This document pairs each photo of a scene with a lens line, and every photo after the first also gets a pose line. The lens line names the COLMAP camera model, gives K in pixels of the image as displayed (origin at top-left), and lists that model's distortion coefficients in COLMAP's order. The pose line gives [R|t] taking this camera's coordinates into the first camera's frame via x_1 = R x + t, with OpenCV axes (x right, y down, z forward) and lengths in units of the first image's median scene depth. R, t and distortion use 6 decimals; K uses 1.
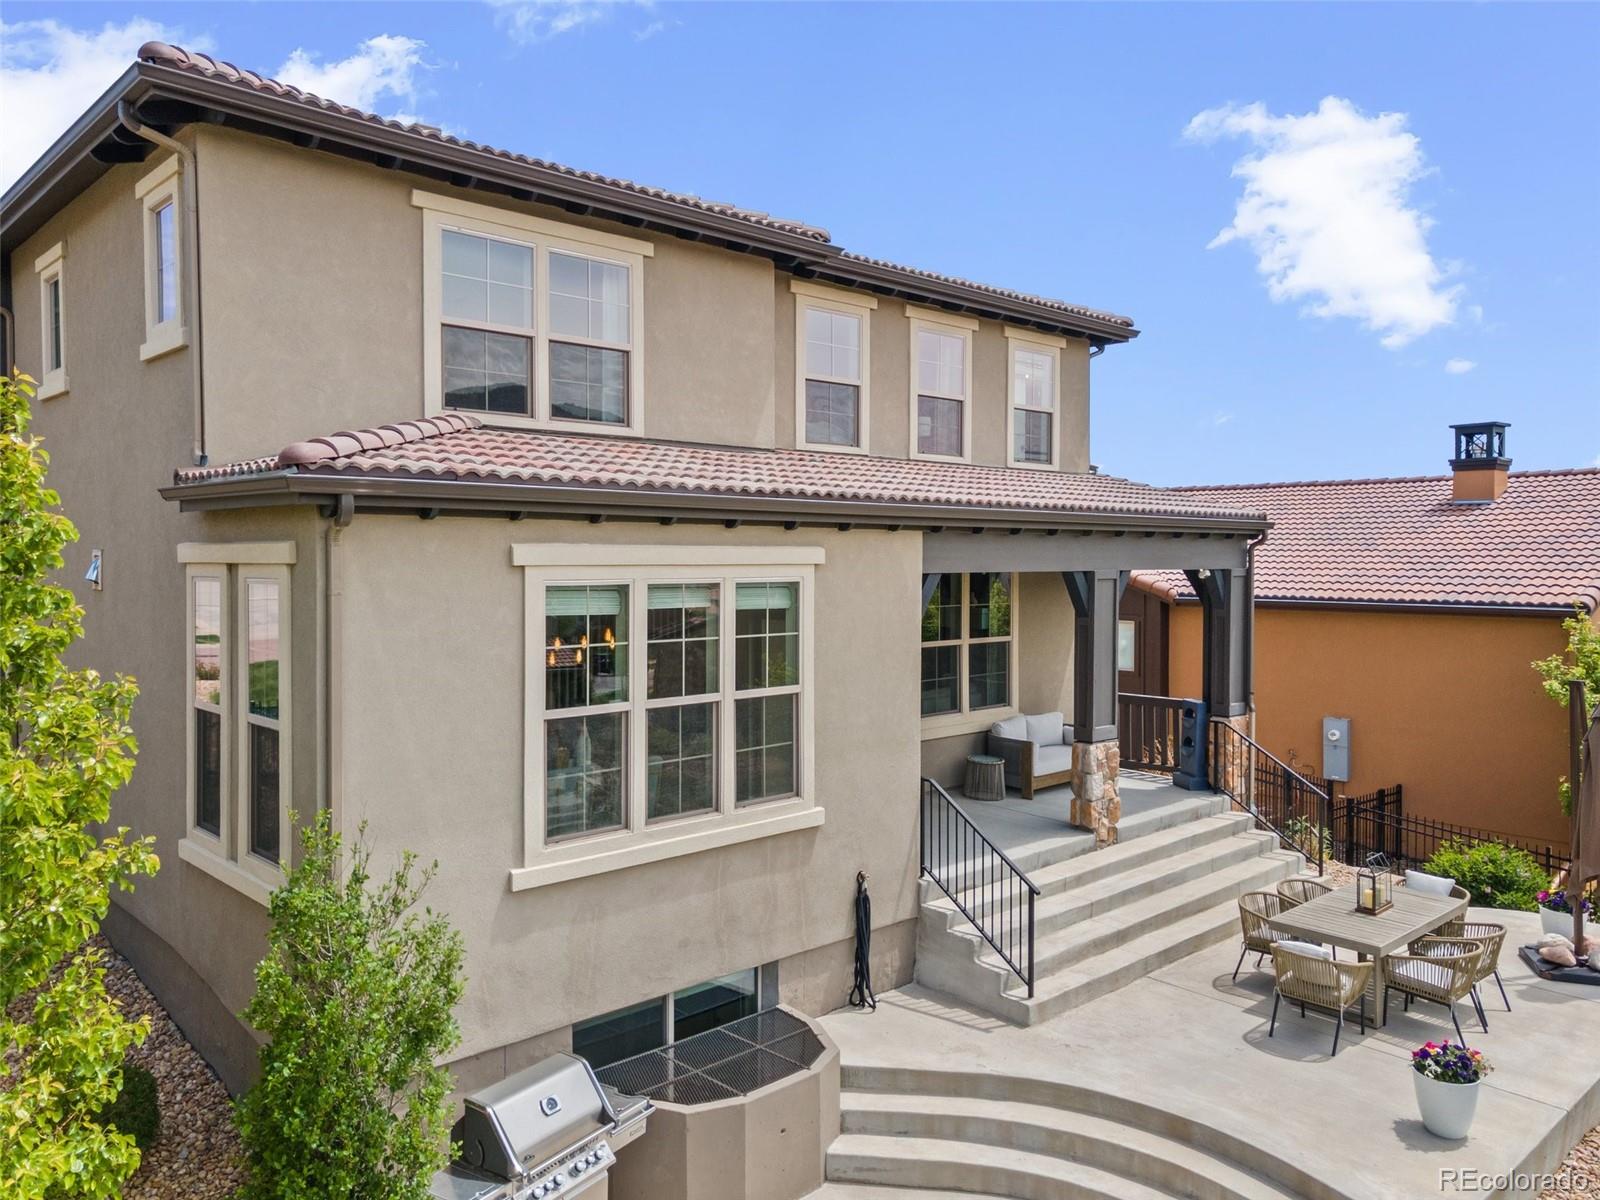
lens RADIAL K [[1219.4, 0, 780.8], [0, 1219.4, 563.7], [0, 0, 1]] dist [0.042745, 0.008633]
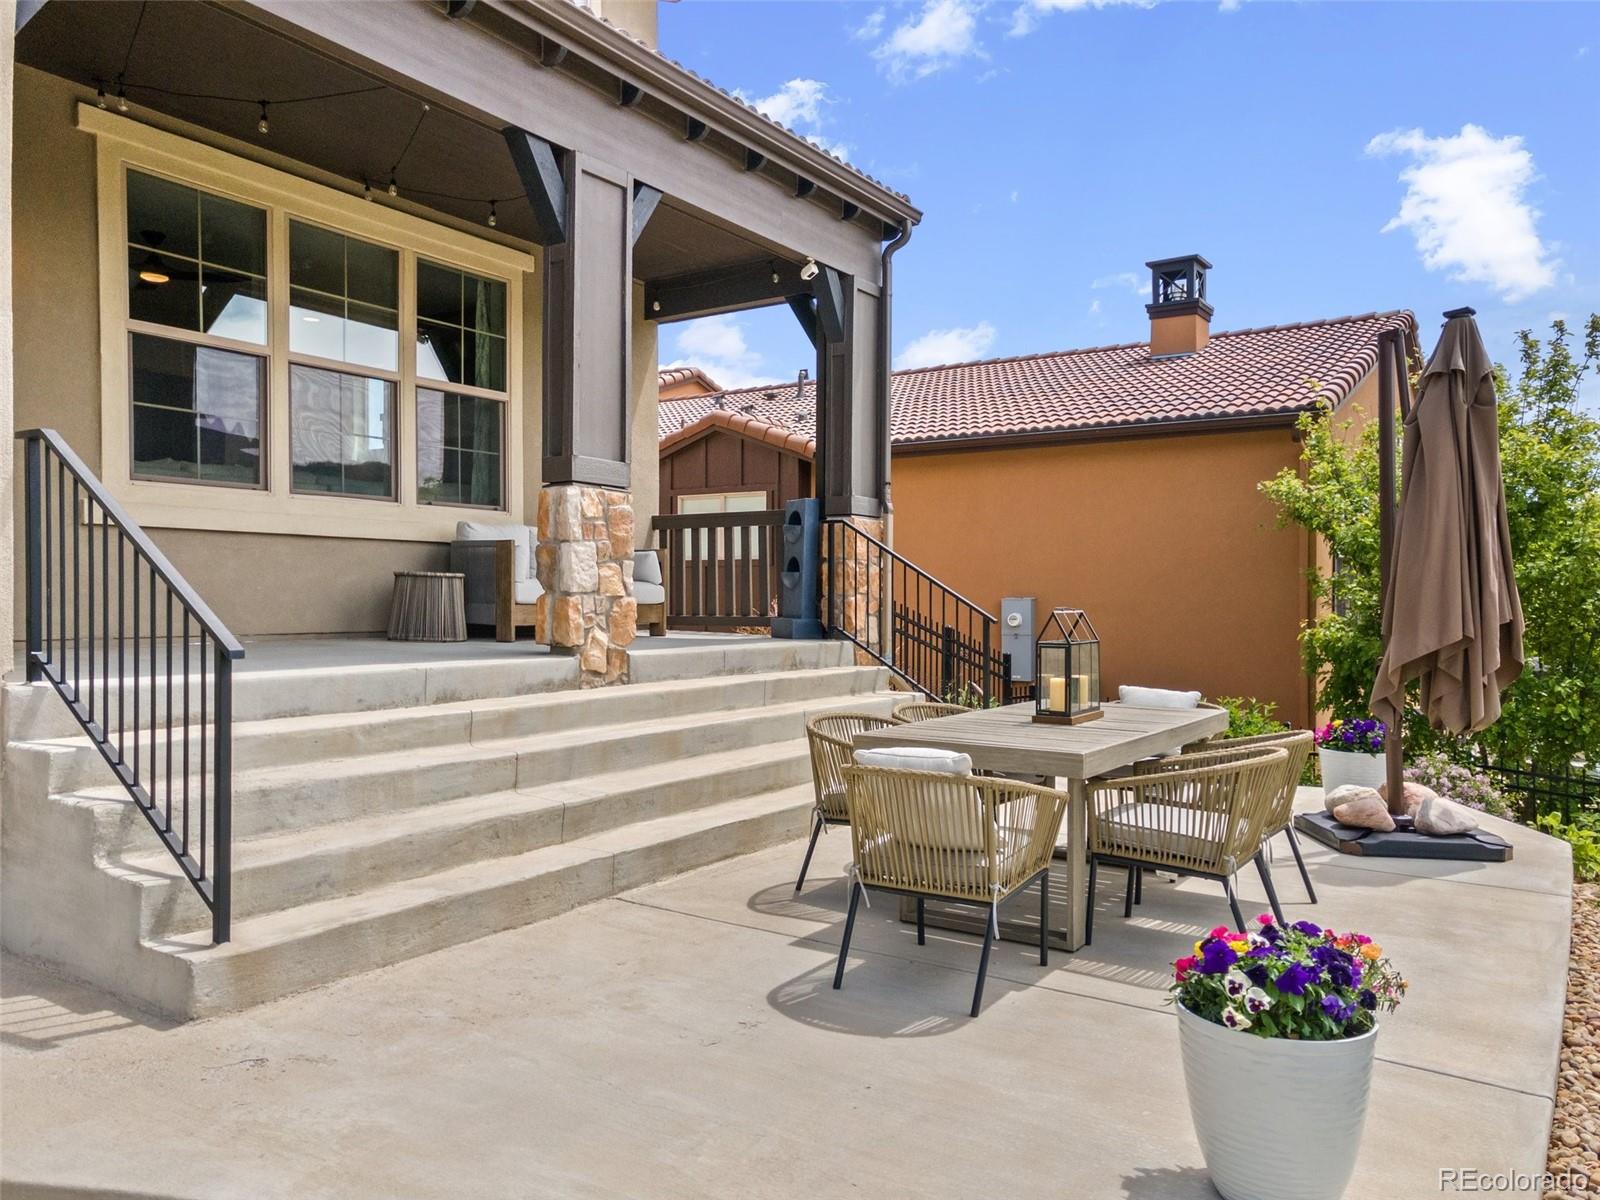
lens RADIAL K [[1219.4, 0, 794.3], [0, 1219.4, 600.2], [0, 0, 1]] dist [0.042745, 0.008633]
pose [[0.972676, -0.001496, 0.232160, 0.261108], [0.004235, 0.999927, -0.011299, 0.234174], [-0.232126, 0.011974, 0.972612, 0.550069]]
